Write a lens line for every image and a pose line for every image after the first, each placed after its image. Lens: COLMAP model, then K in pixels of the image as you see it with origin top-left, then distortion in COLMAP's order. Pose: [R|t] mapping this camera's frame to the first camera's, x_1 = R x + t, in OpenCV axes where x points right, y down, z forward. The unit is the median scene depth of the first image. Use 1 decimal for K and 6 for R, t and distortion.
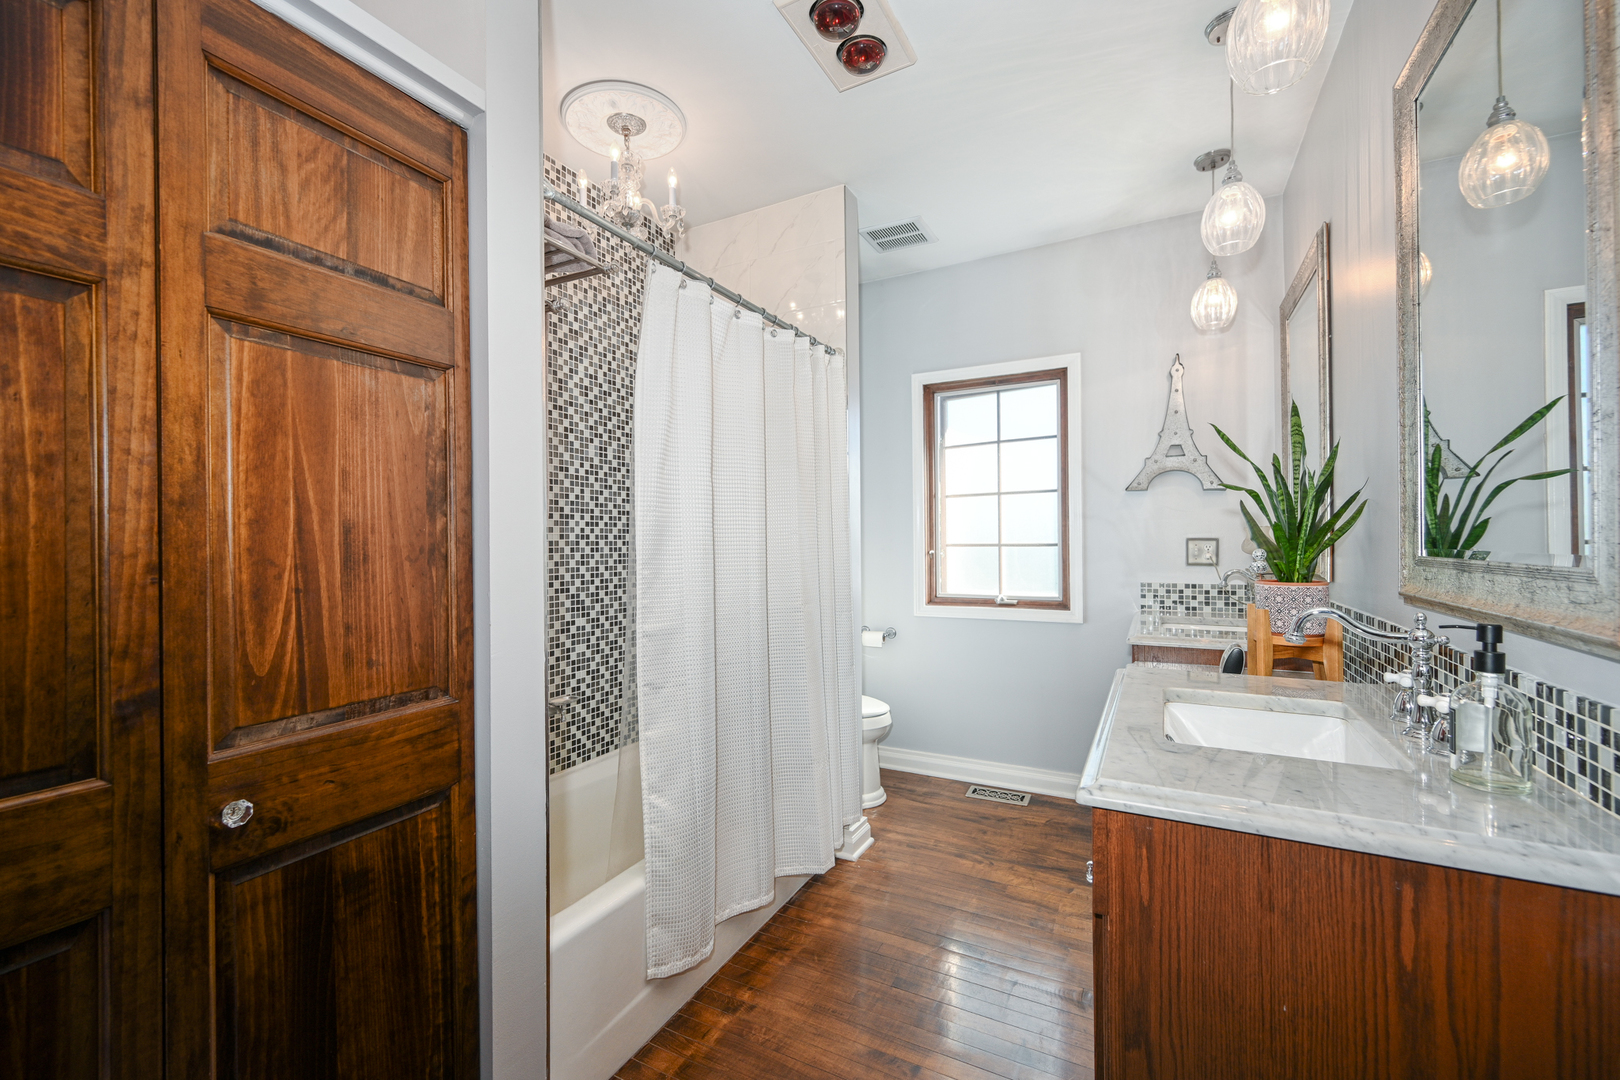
lens RADIAL K [[647.5, 0, 806.5], [0, 647.5, 541.2], [0, 0, 1]] dist [-0.000490, -0.000125]
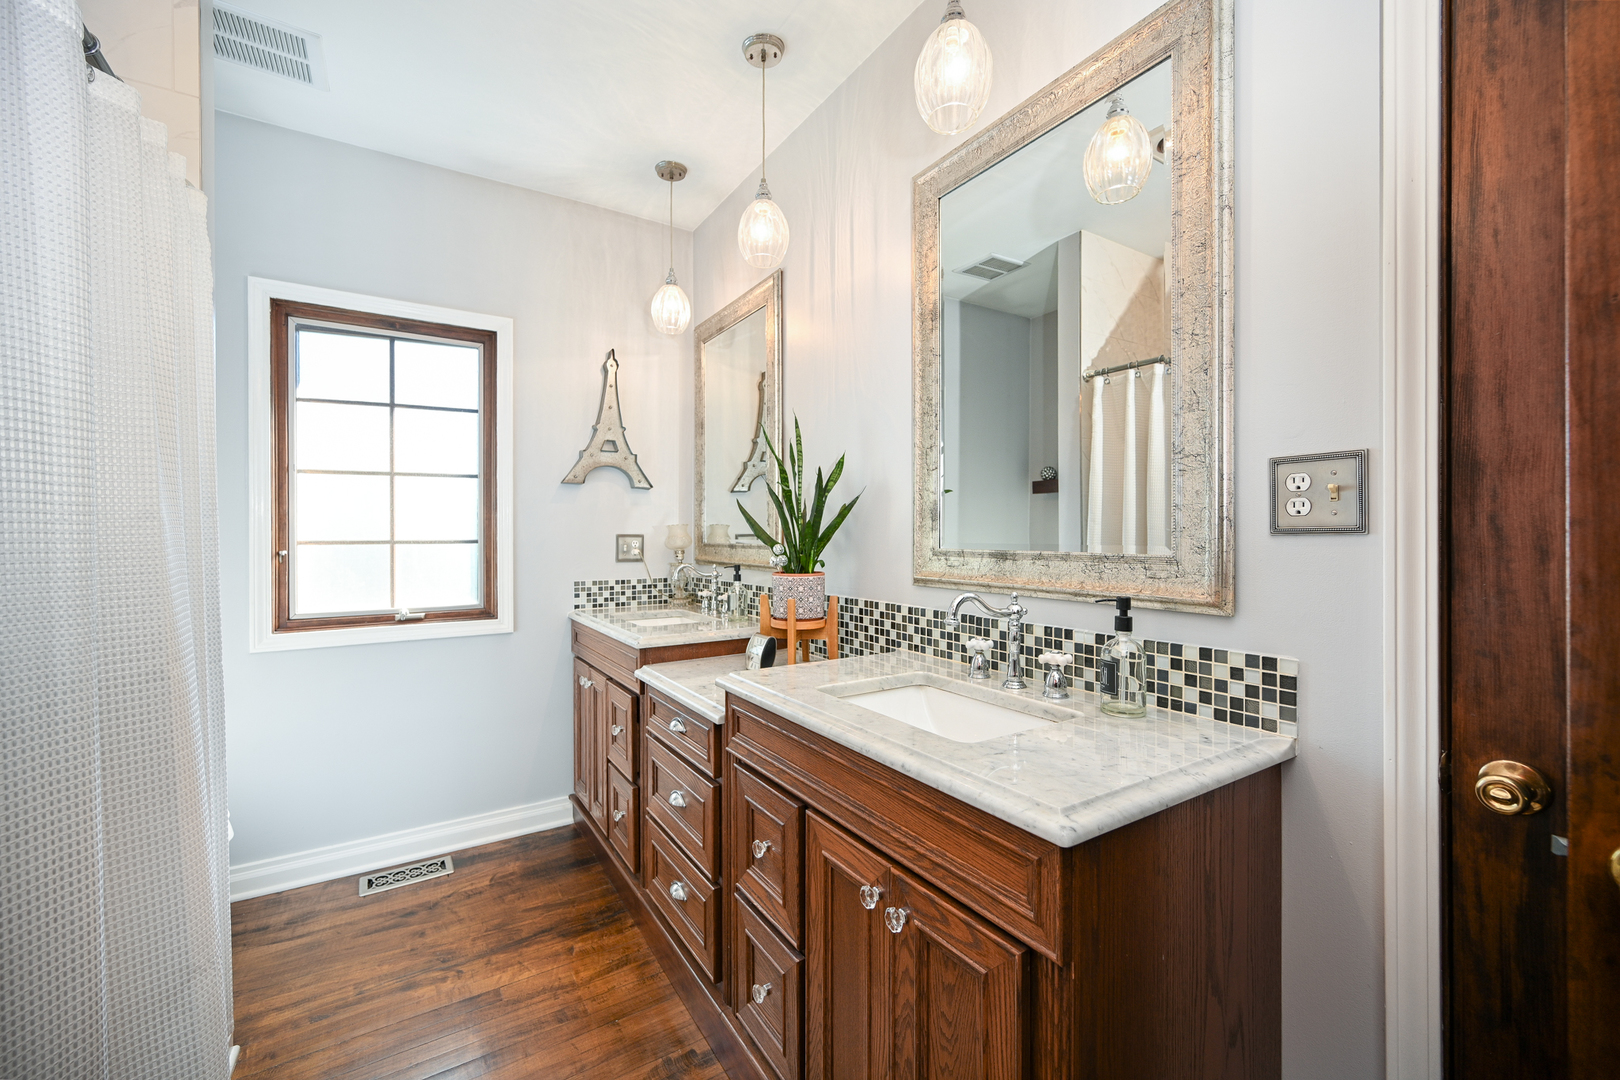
lens RADIAL K [[647.5, 0, 803.1], [0, 647.5, 535.1], [0, 0, 1]] dist [-0.000490, -0.000125]
pose [[0.506128, 0.006761, 0.862432, -0.129557], [-0.002316, 0.999976, -0.006480, 0.002034], [-0.862455, 0.001282, 0.506131, 0.237296]]
